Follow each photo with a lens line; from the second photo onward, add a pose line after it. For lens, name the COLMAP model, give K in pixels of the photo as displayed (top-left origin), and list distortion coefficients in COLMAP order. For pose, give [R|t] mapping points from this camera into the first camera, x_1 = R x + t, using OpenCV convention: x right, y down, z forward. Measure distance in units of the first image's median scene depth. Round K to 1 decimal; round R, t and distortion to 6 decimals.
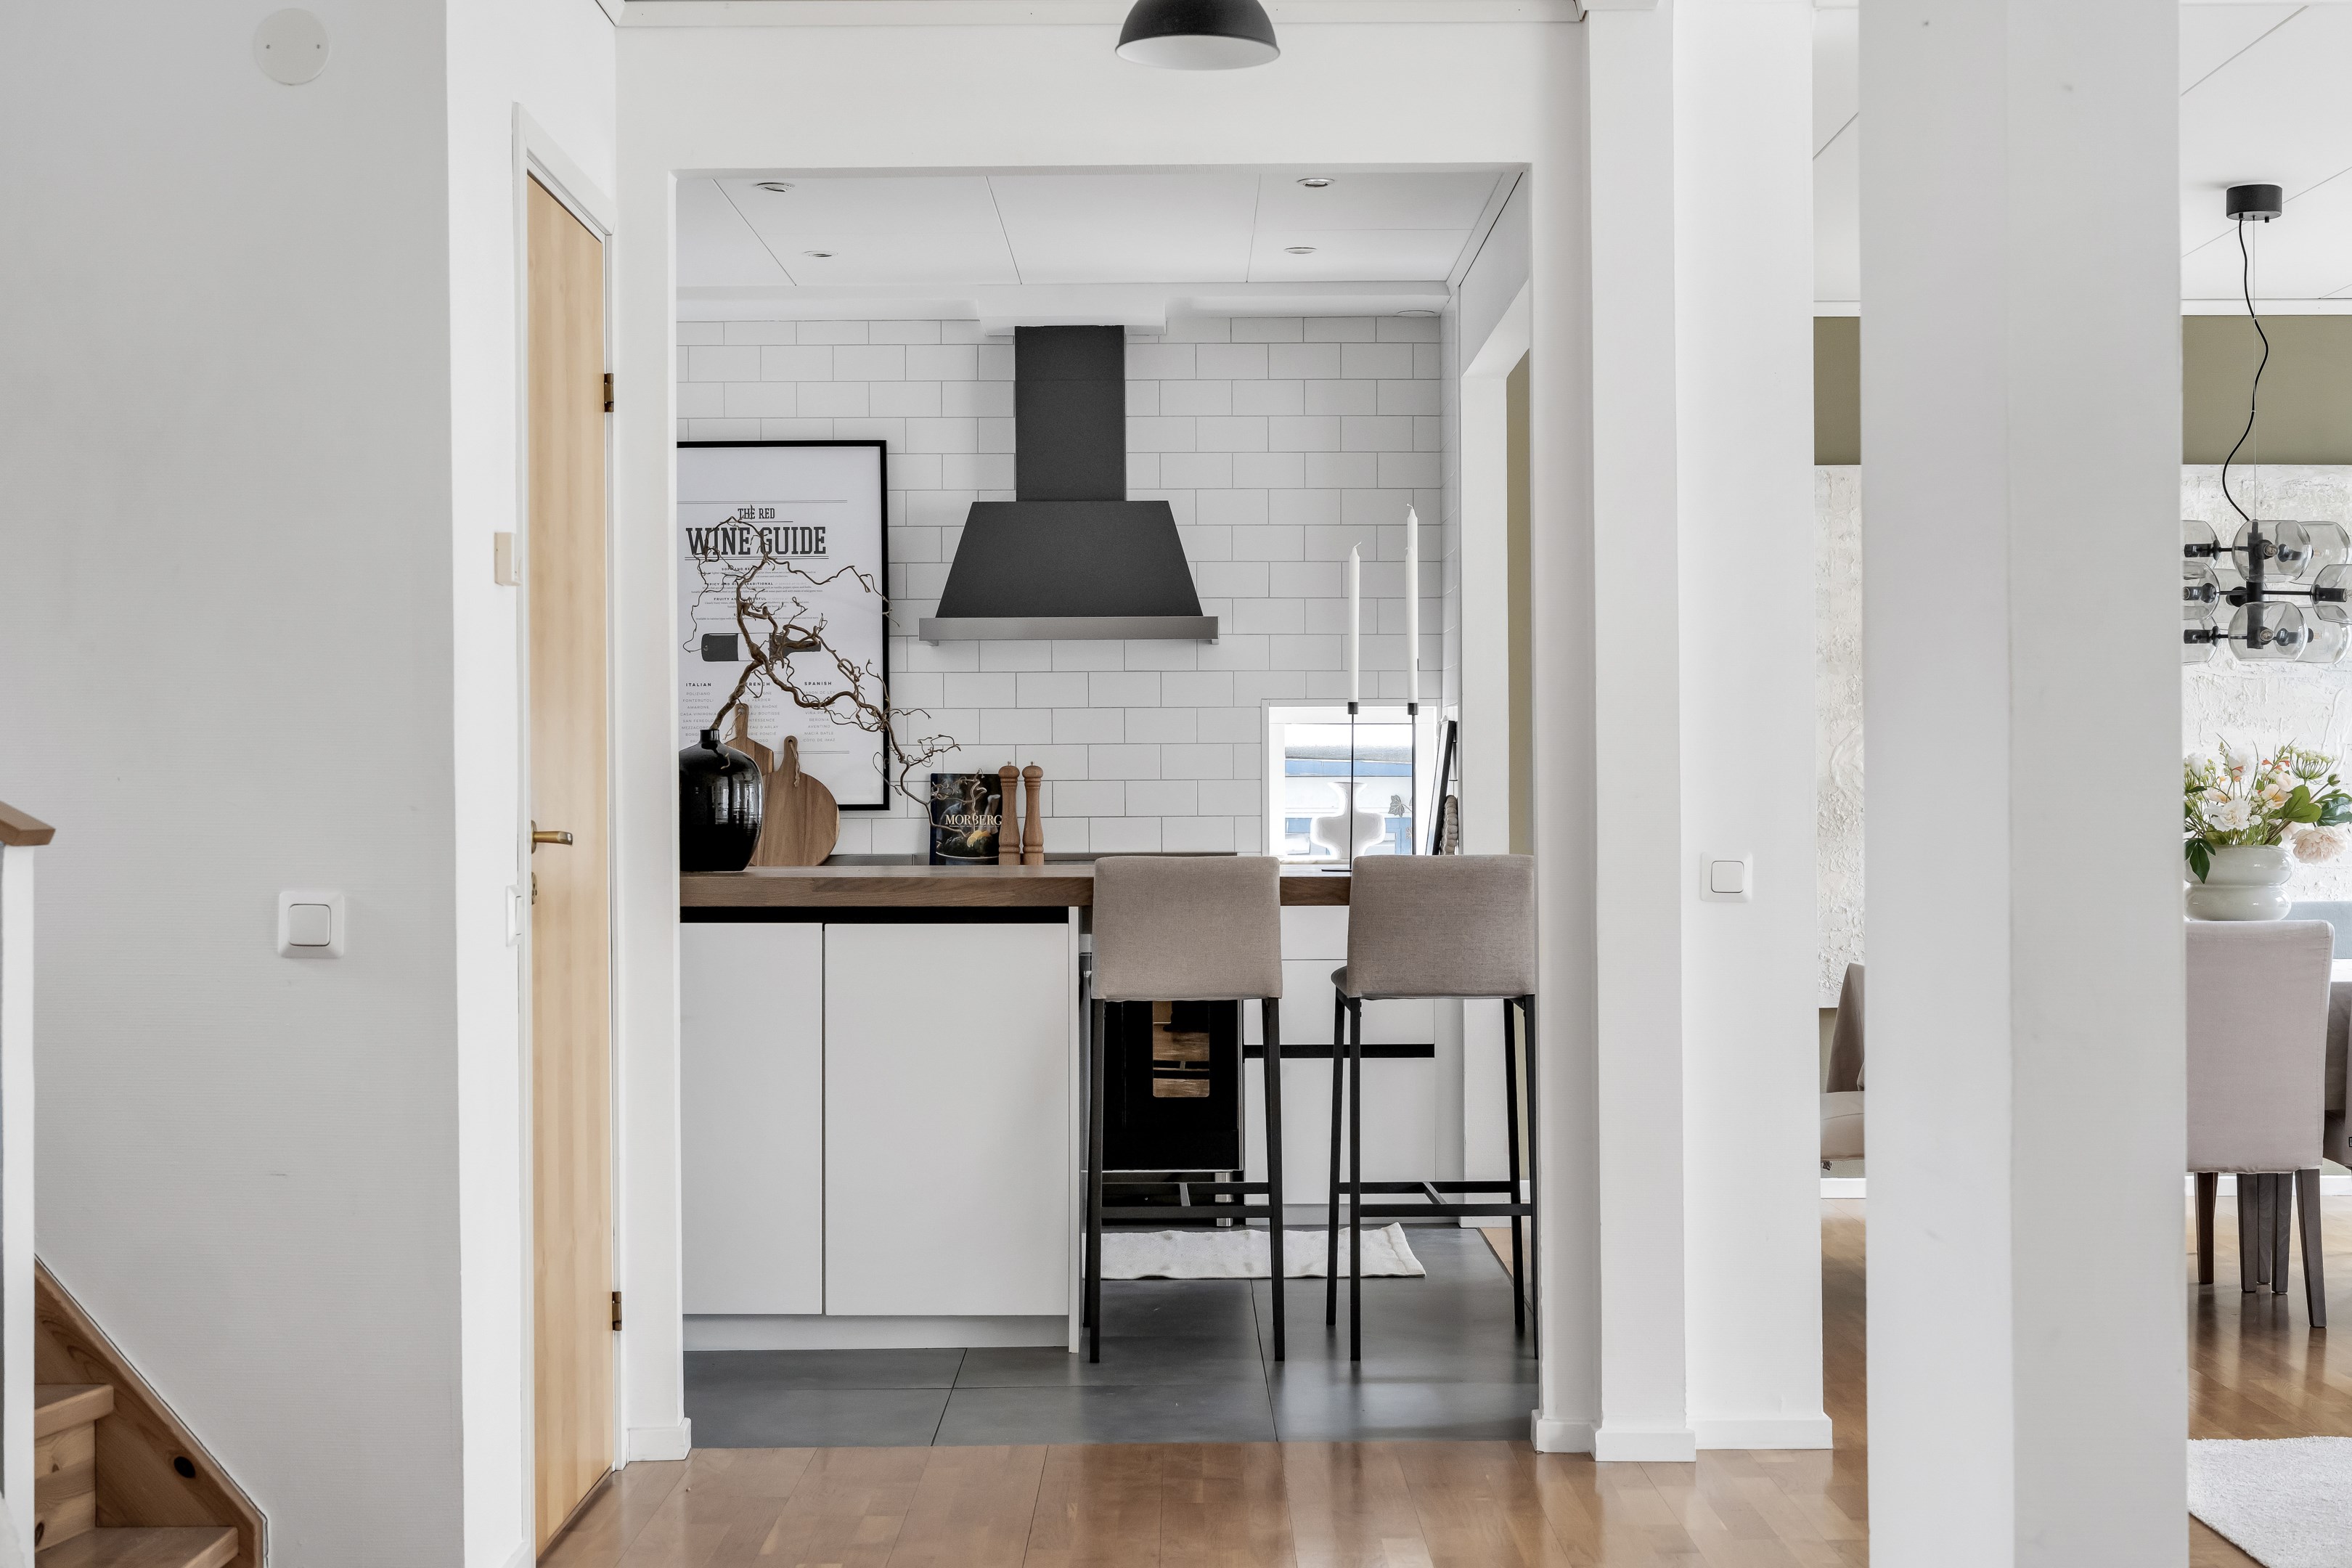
lens RADIAL K [[3459.6, 0, 1167.8], [0, 3459.6, 789.0], [0, 0, 1]] dist [0.009674, 0.000000]
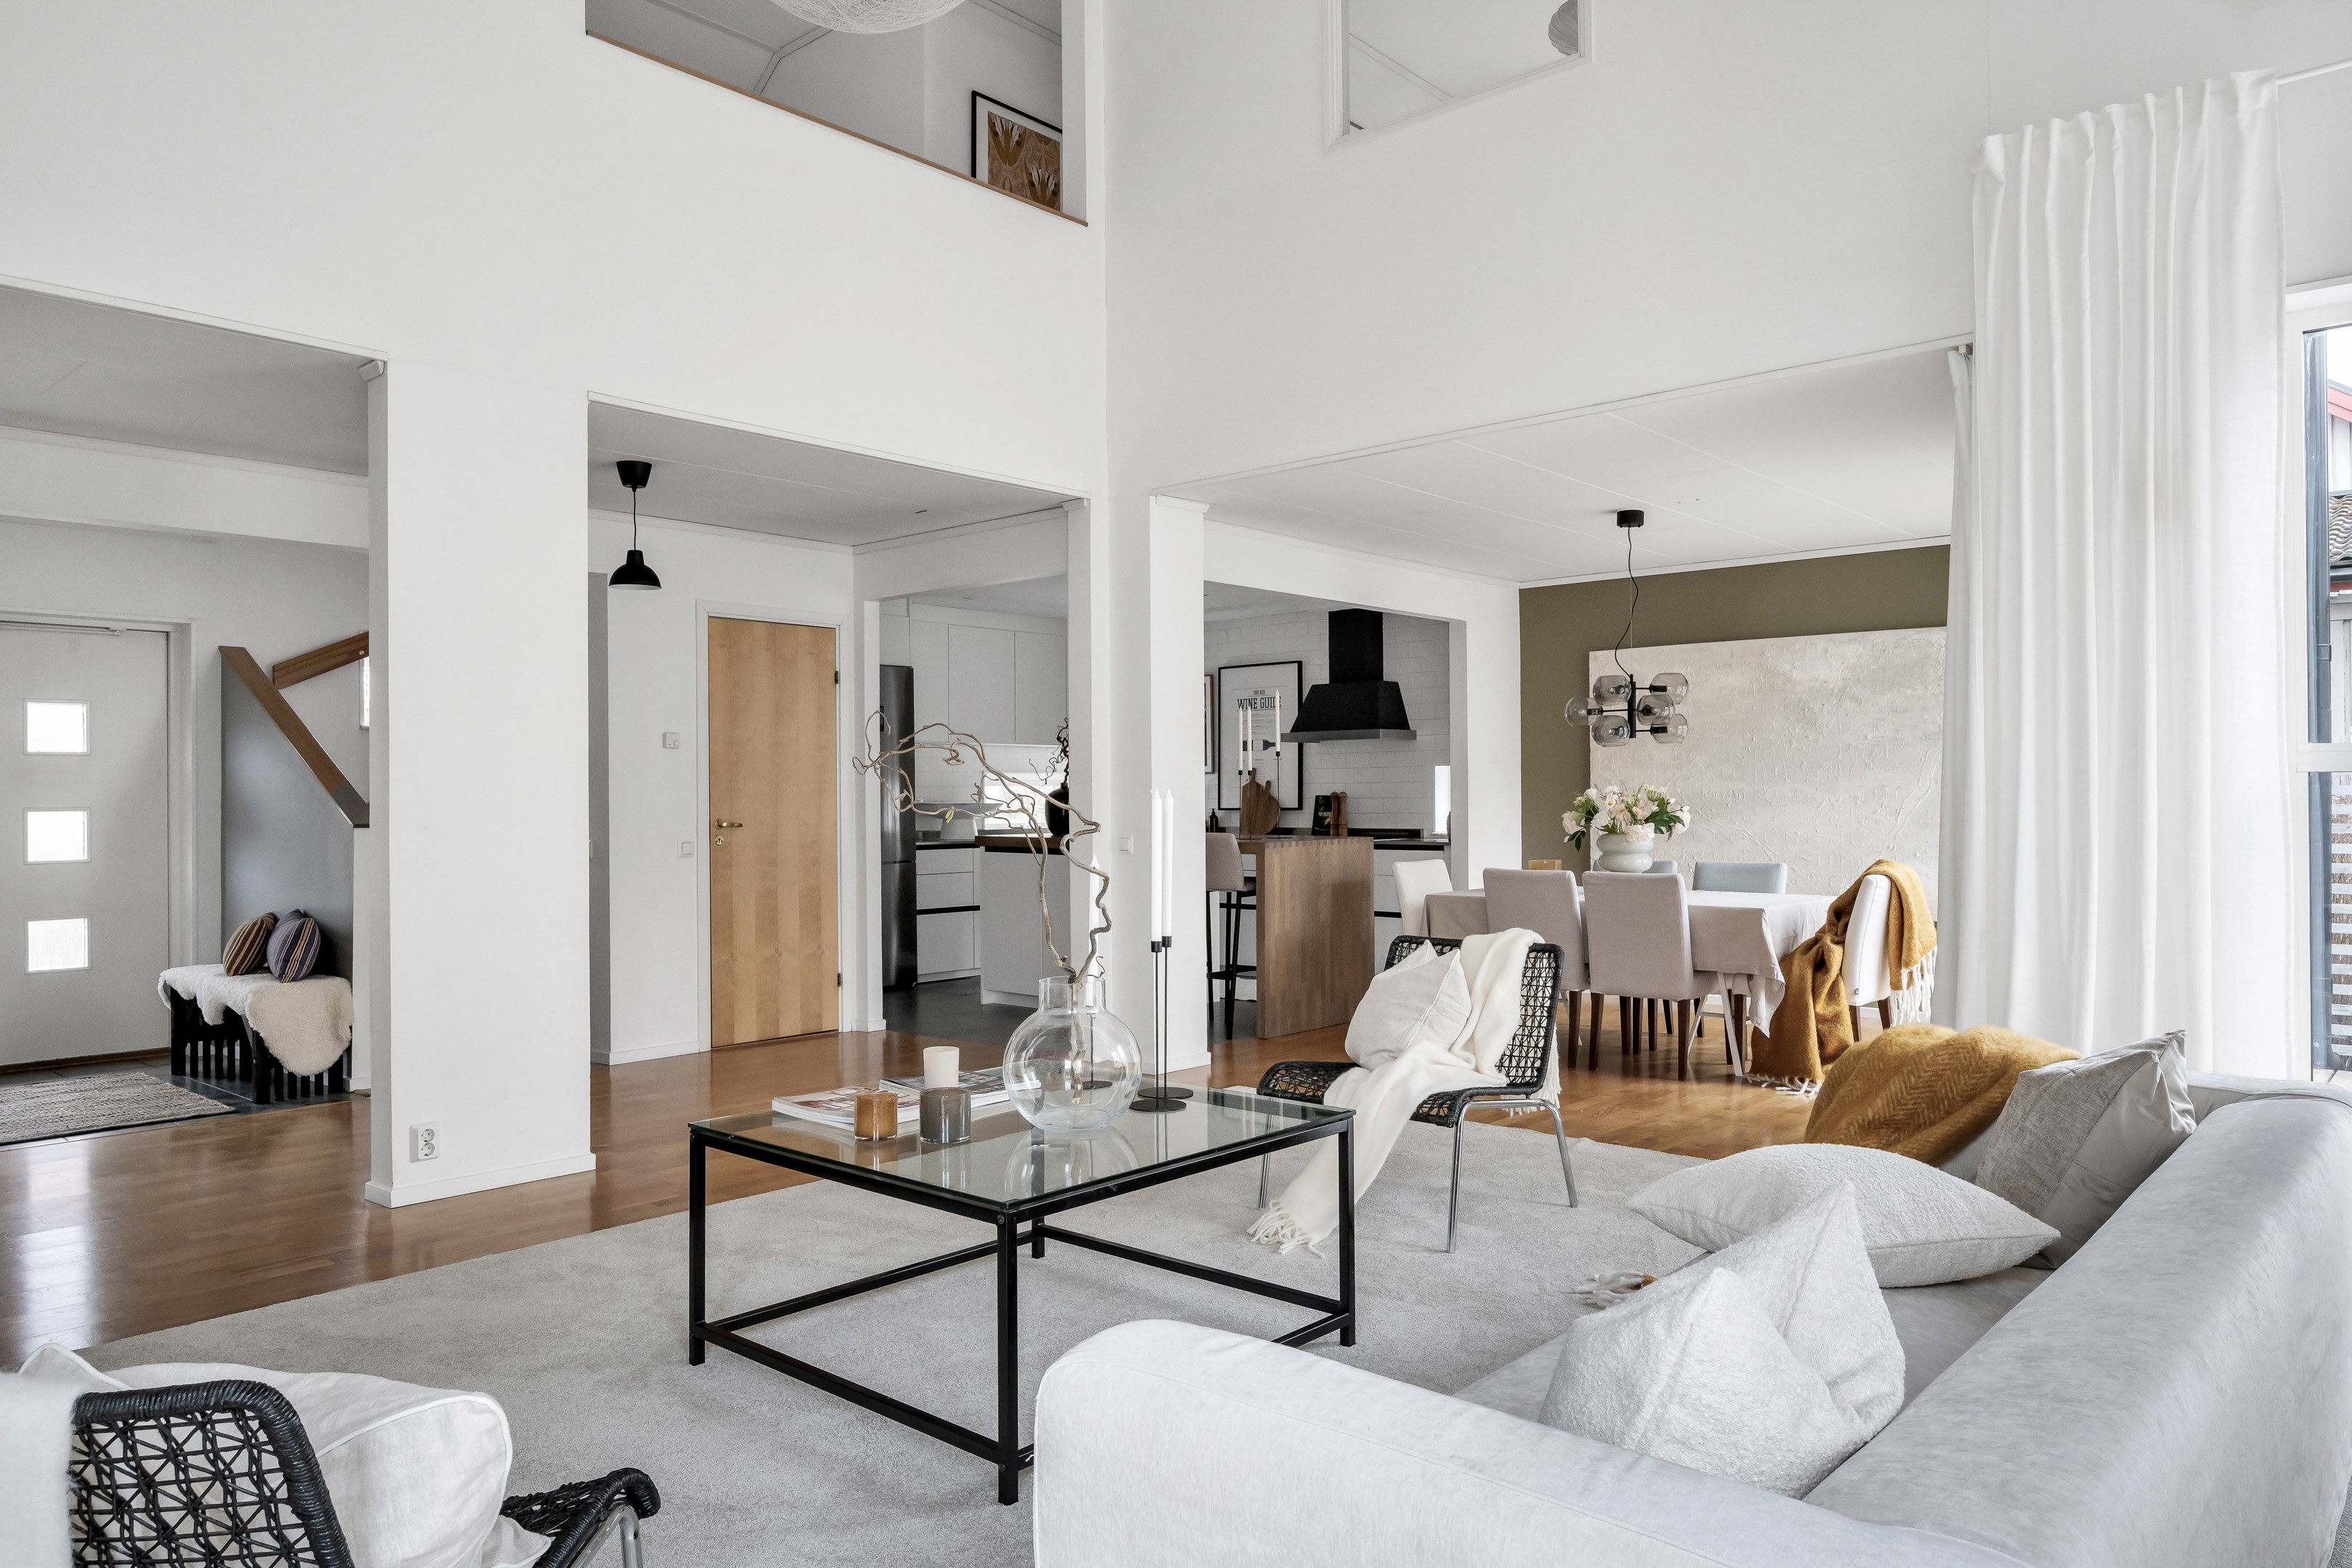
lens RADIAL K [[1535.9, 0, 1178.6], [0, 1535.9, 784.0], [0, 0, 1]] dist [0.007248, -0.004815]
pose [[0.746514, -0.005869, -0.665343, 0.588000], [0.004207, 0.999983, -0.004100, -0.008528], [0.665356, 0.000261, 0.746526, 0.119327]]
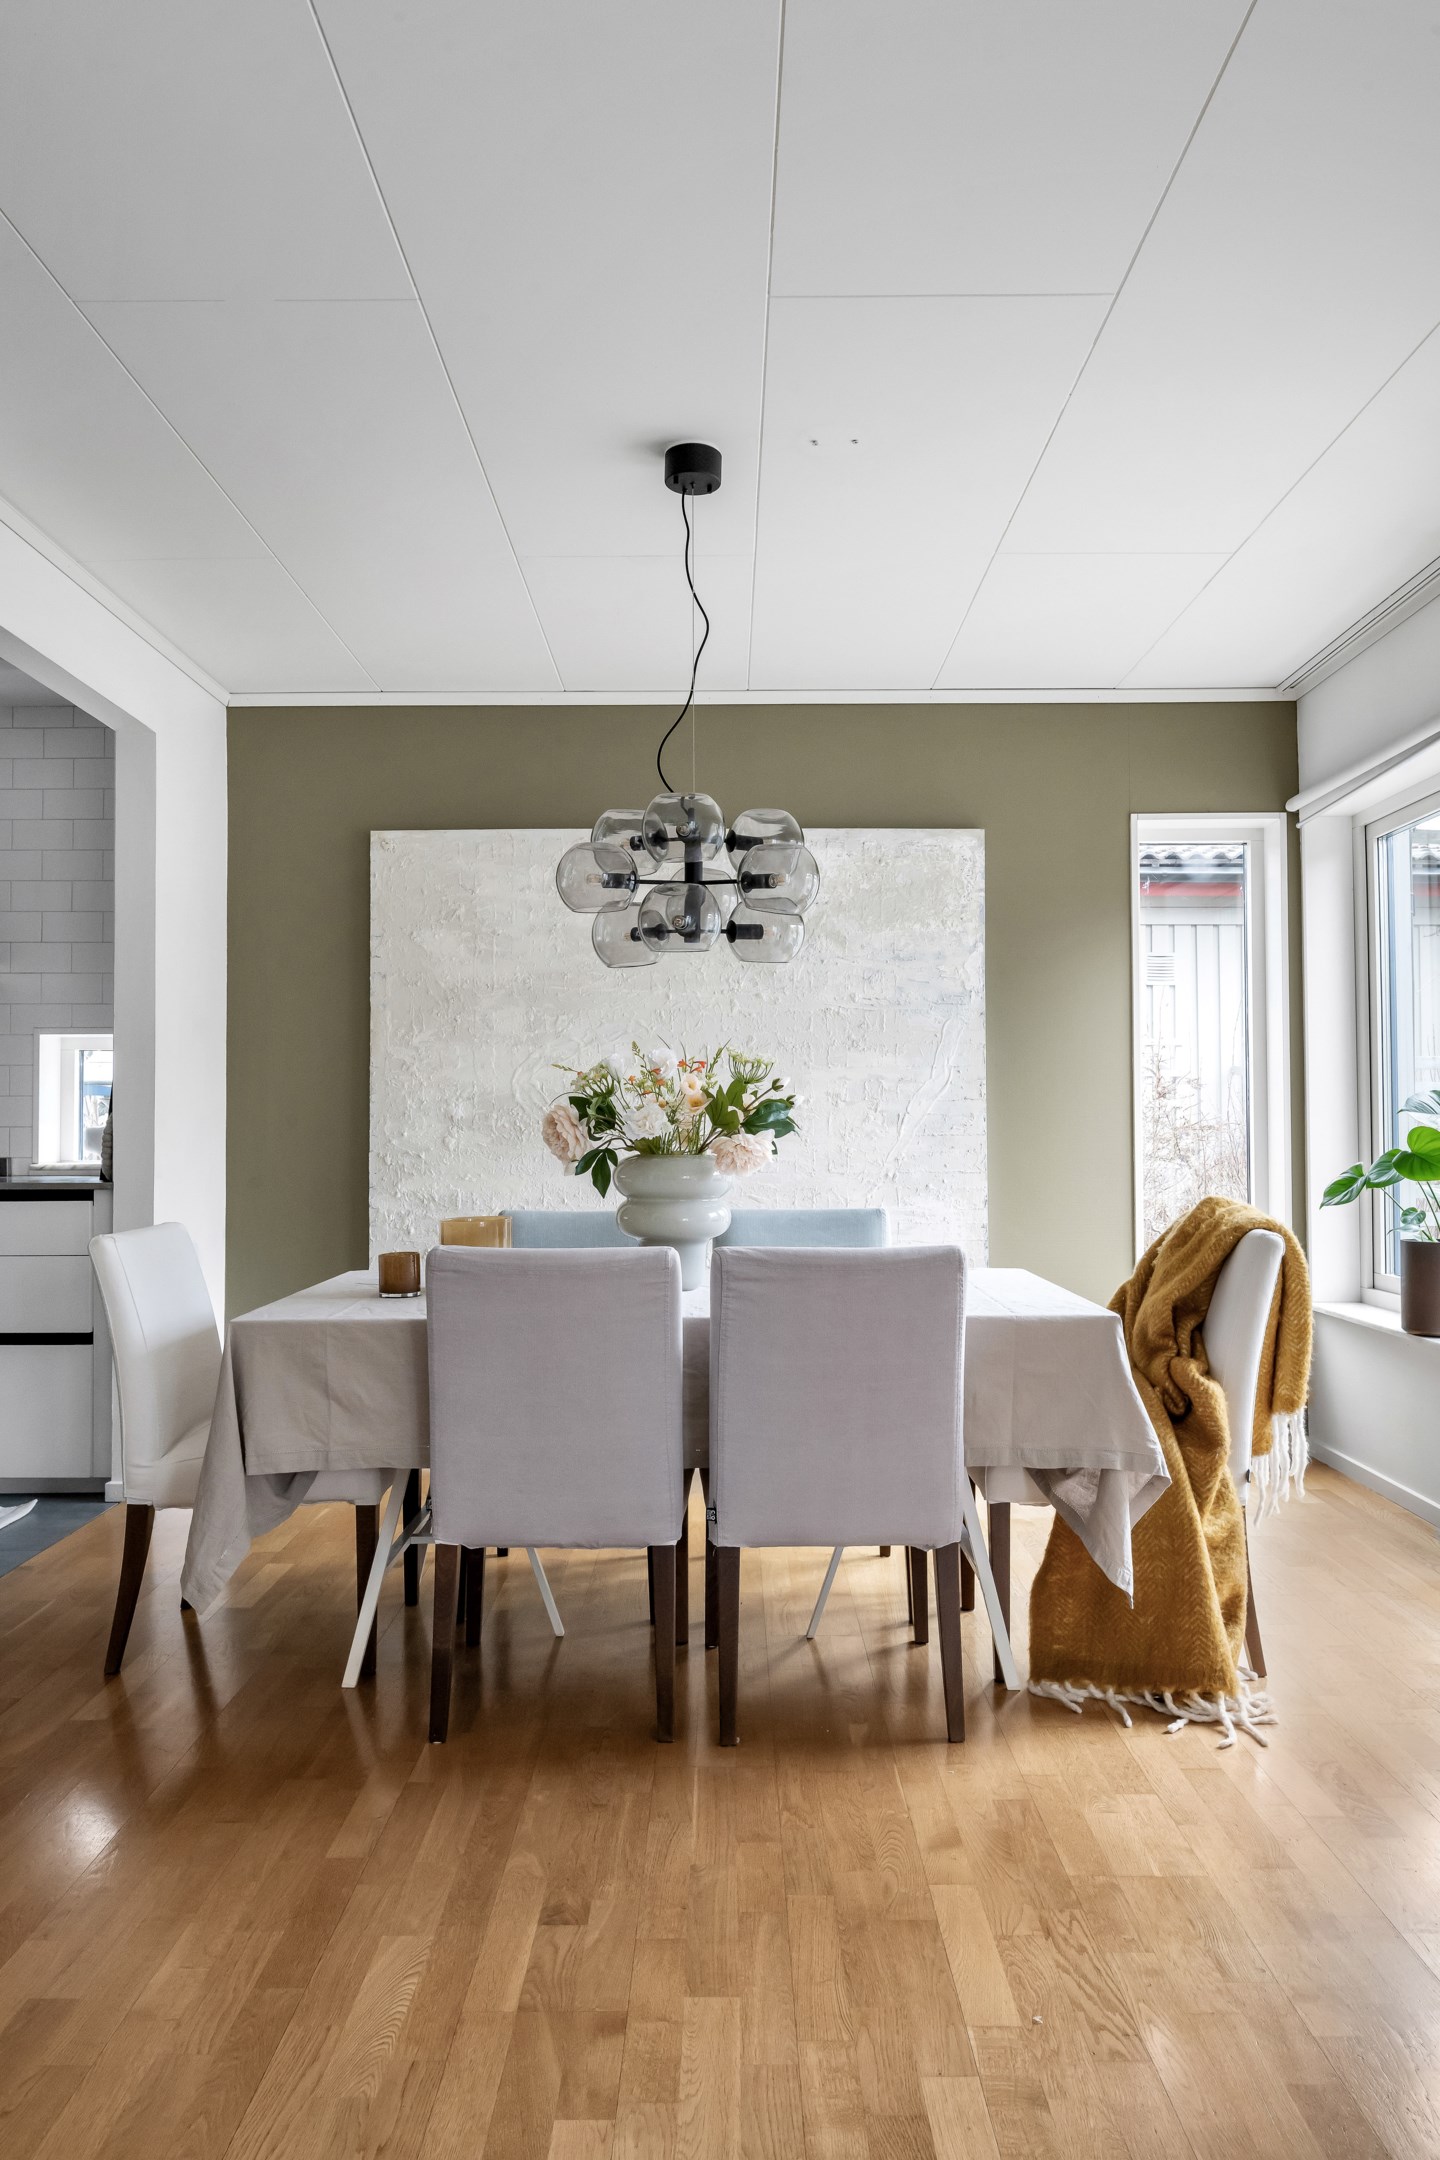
lens RADIAL K [[1542.5, 0, 717.0], [0, 1542.5, 1088.7], [0, 0, 1]] dist [-0.000473, -0.004879]
pose [[0.999970, 0.000259, -0.007697, 0.265101], [-0.000432, 0.999747, -0.022477, 0.006394], [0.007689, 0.022480, 0.999718, 0.479653]]
